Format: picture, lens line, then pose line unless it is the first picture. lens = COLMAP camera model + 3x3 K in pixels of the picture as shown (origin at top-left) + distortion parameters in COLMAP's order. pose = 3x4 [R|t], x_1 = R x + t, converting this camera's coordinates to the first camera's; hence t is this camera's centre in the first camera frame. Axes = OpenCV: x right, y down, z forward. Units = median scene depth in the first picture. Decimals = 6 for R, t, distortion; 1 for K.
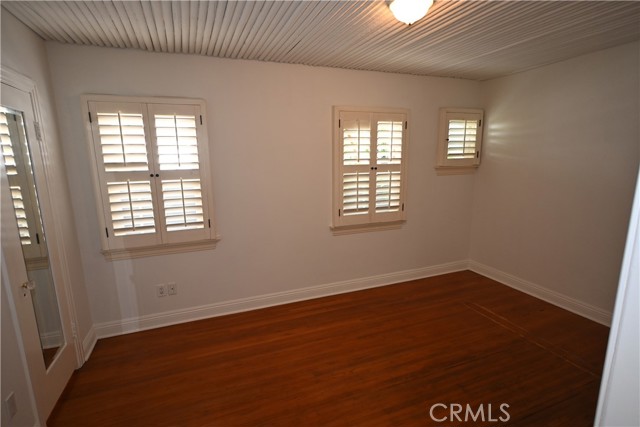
lens RADIAL K [[321.8, 0, 320.8], [0, 321.8, 215.8], [0, 0, 1]] dist [0.003757, 0.001169]
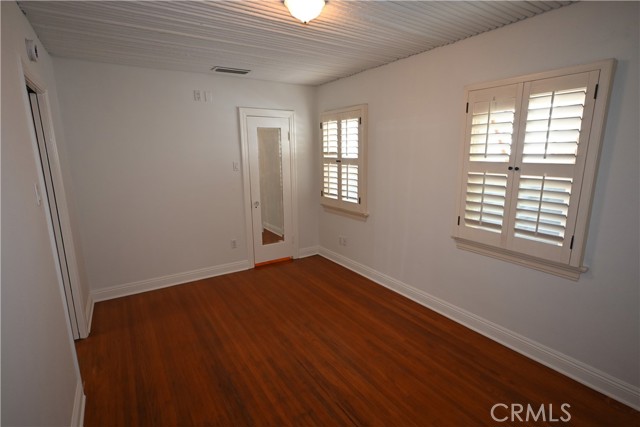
lens RADIAL K [[321.8, 0, 320.8], [0, 321.8, 215.8], [0, 0, 1]] dist [0.003757, 0.001169]
pose [[0.193320, 0.206004, -0.959265, 0.838945], [-0.185208, 0.967793, 0.170511, -0.104207], [0.963497, 0.144700, 0.225247, 0.539668]]
